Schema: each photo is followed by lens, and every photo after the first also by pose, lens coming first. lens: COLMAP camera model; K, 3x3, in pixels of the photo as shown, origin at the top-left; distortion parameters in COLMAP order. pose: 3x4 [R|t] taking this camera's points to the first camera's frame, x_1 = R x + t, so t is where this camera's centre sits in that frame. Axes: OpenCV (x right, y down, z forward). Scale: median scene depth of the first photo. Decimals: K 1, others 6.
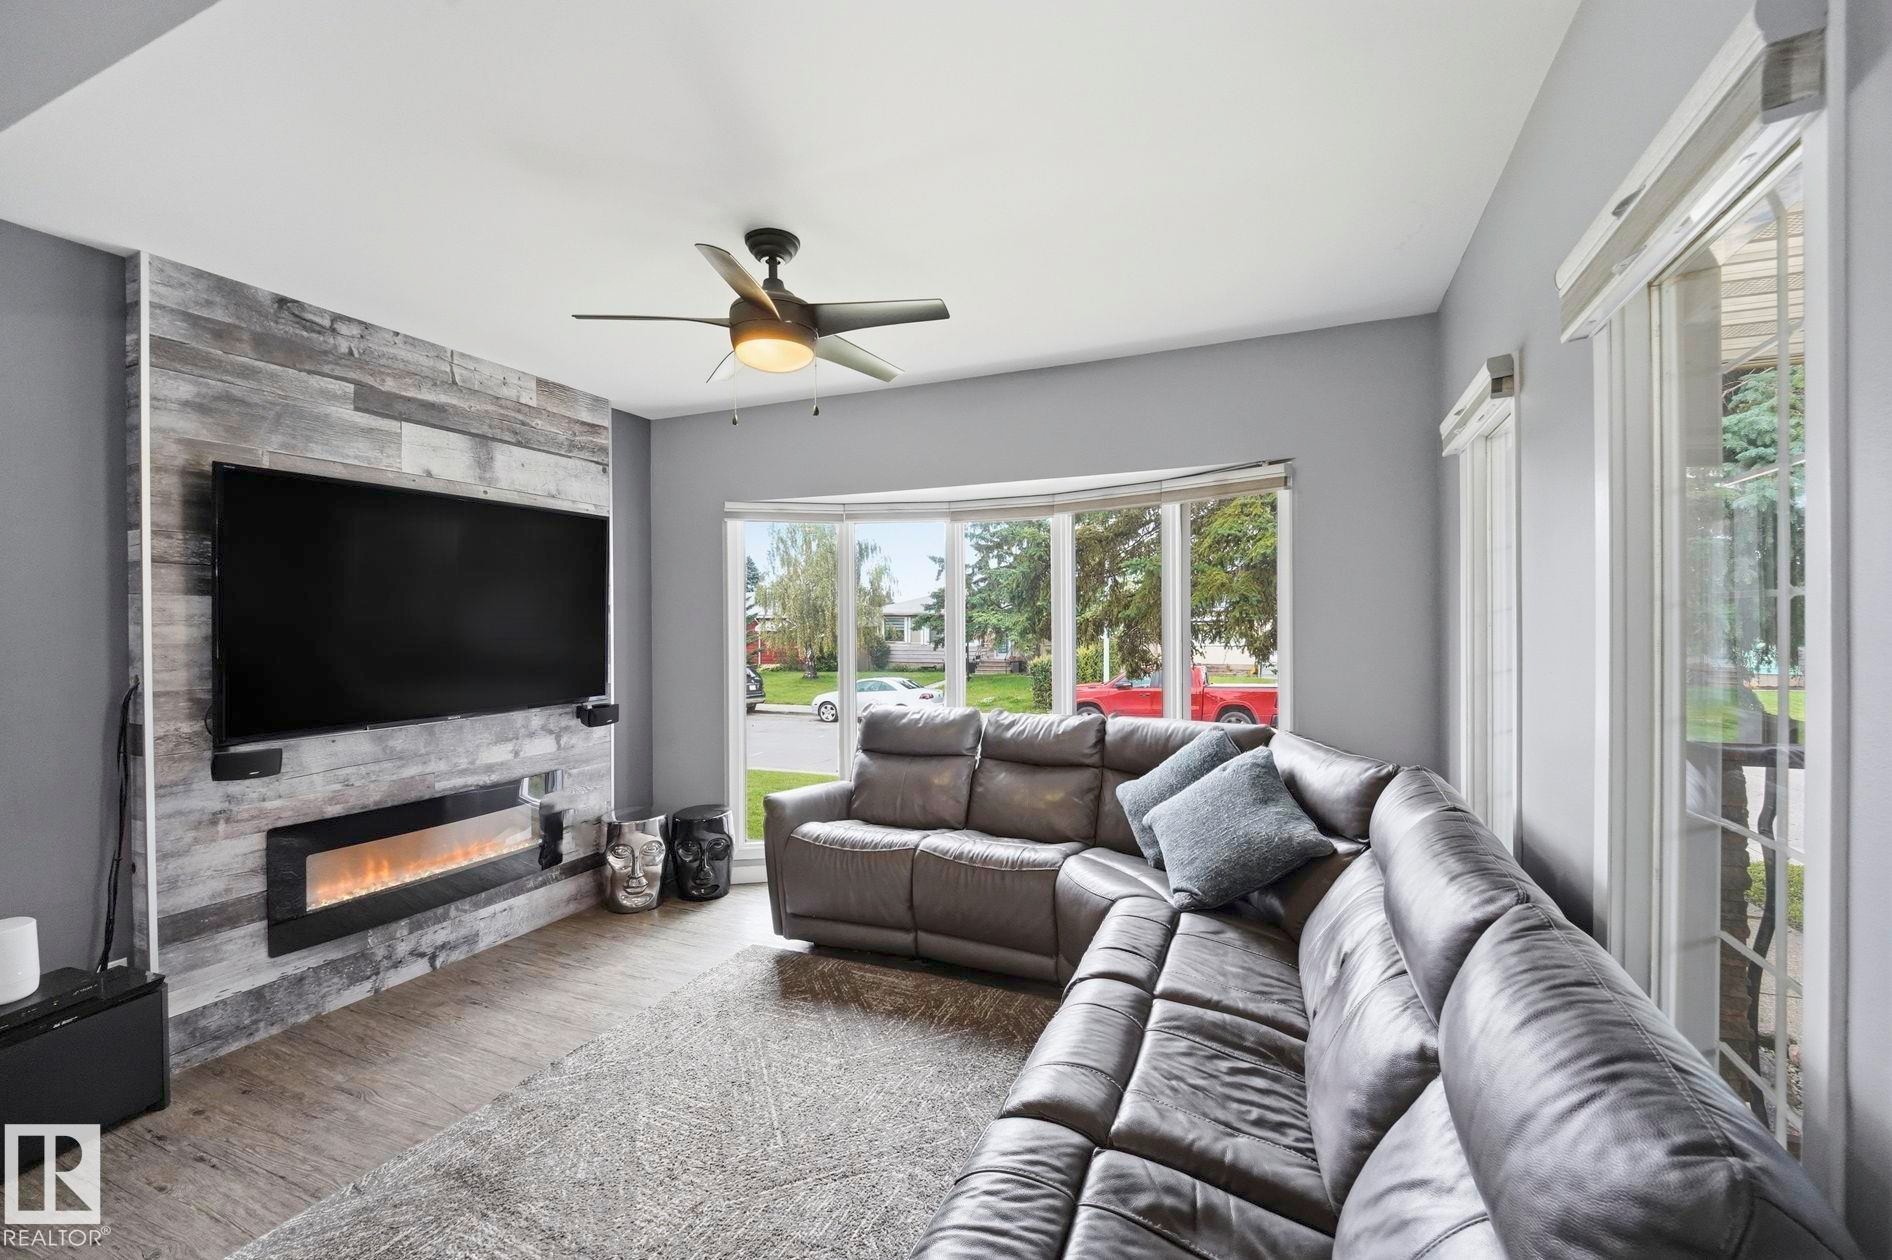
lens RADIAL K [[804.1, 0, 956.9], [0, 804.1, 627.1], [0, 0, 1]] dist [-0.001370, -0.001176]
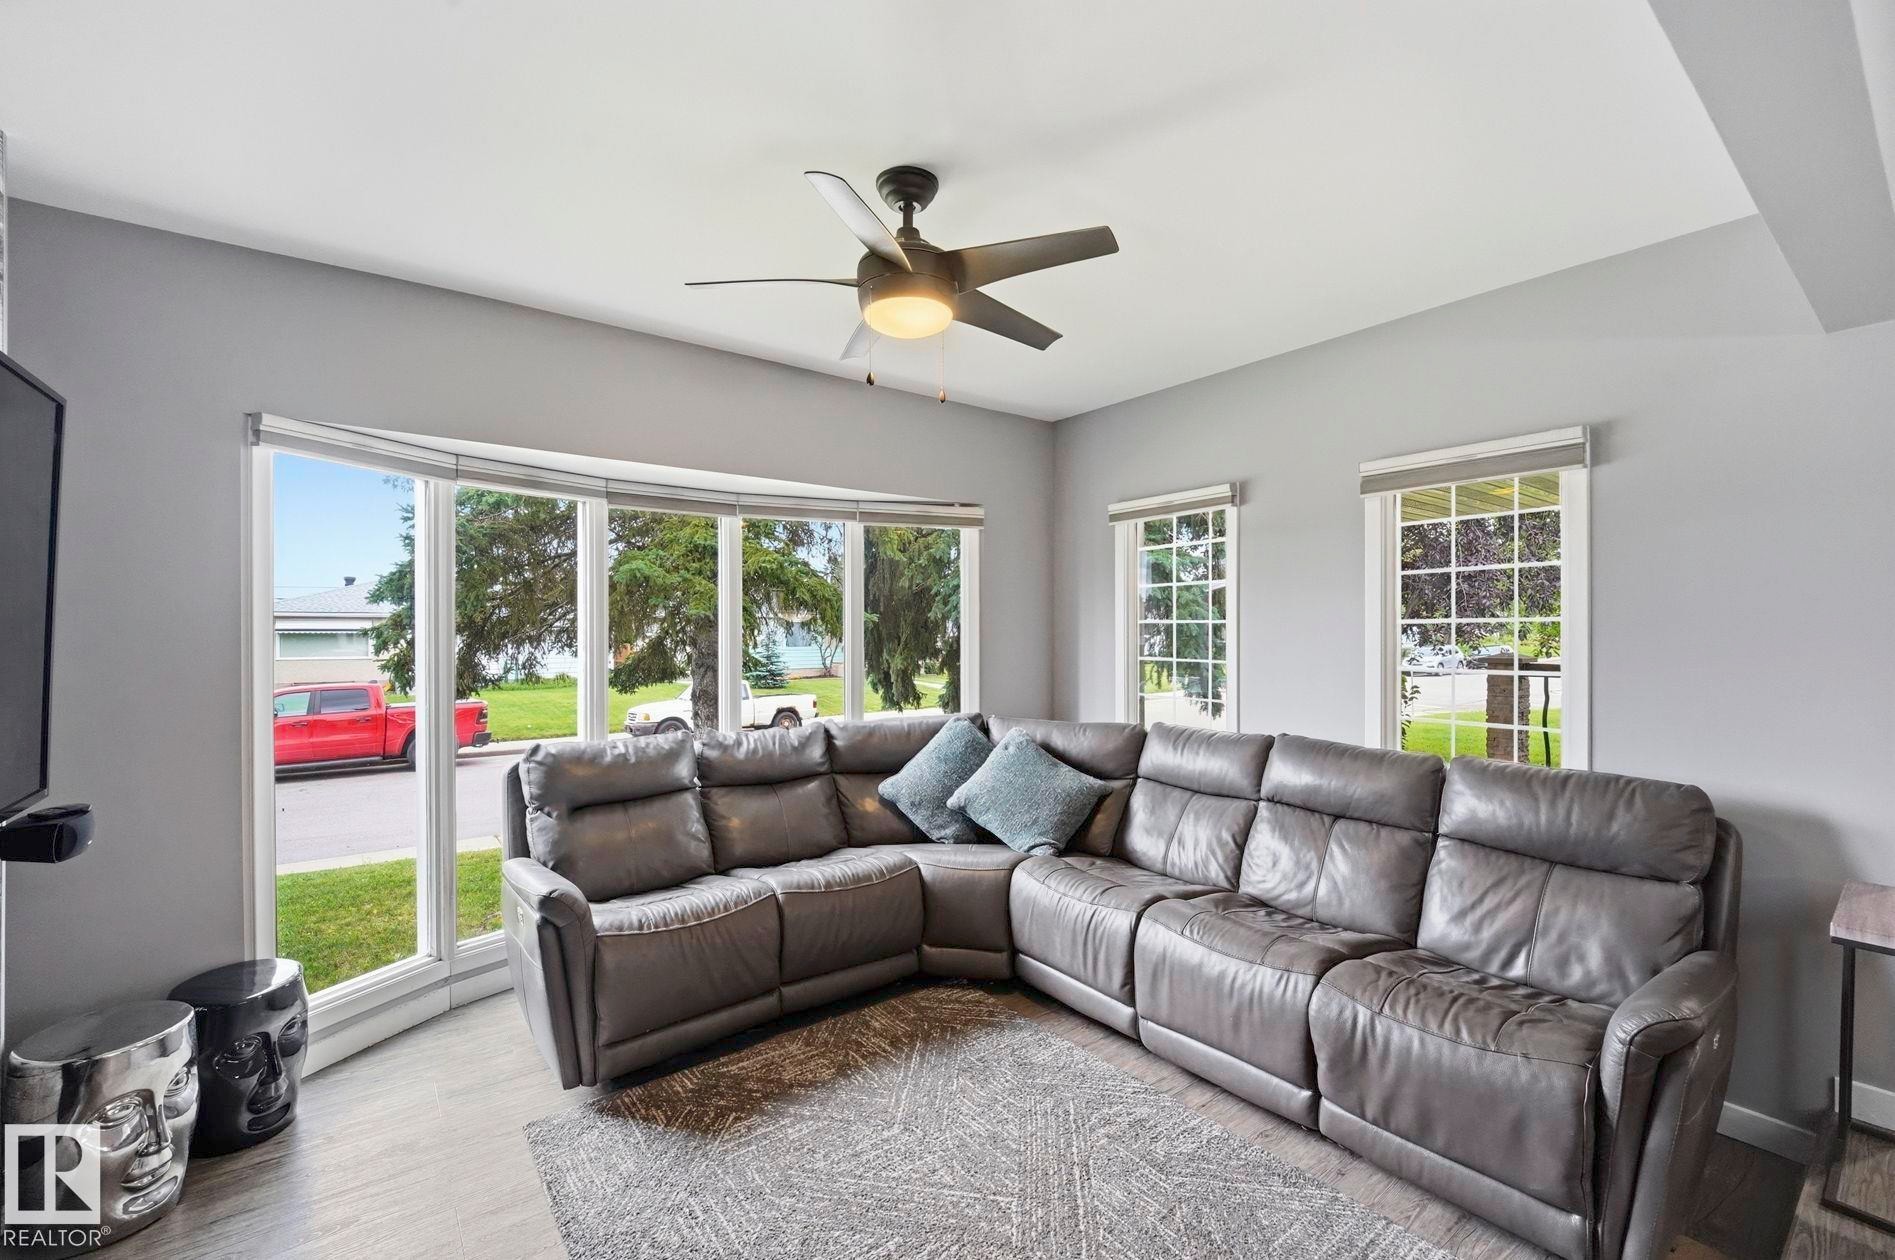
lens RADIAL K [[805.3, 0, 968.1], [0, 805.3, 629.5], [0, 0, 1]] dist [-0.001370, -0.001176]
pose [[0.490202, 0.001682, 0.871607, -0.676545], [0.006626, 0.999962, -0.005657, -0.001895], [-0.871583, 0.008549, 0.490173, 0.377873]]
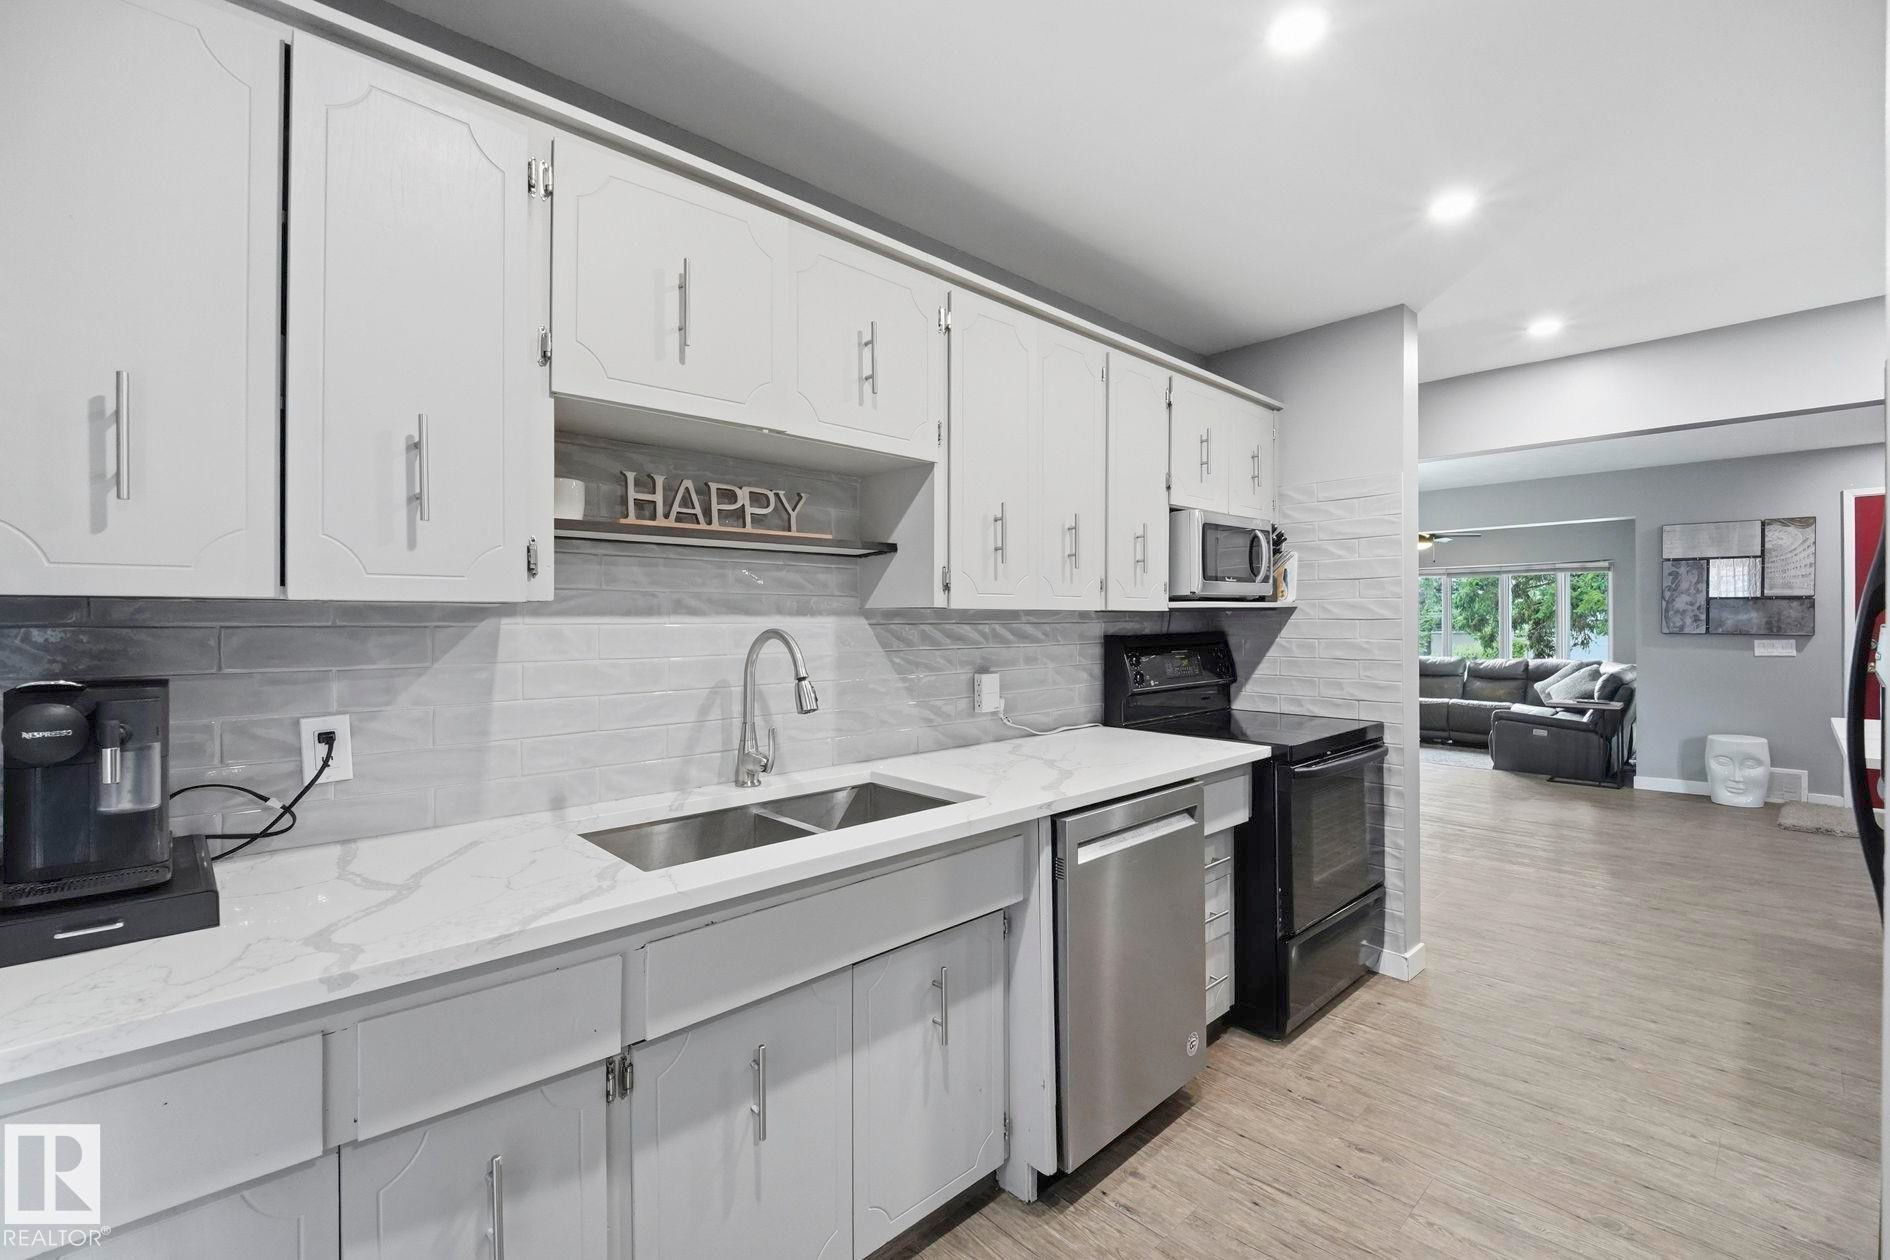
lens RADIAL K [[828.2, 0, 953.9], [0, 828.2, 629.4], [0, 0, 1]] dist [-0.004806, -0.000306]
pose [[0.921740, 0.002488, -0.387801, -0.514182], [-0.001271, 0.999993, 0.003393, 0.014589], [0.387807, -0.002634, 0.921737, -2.275131]]
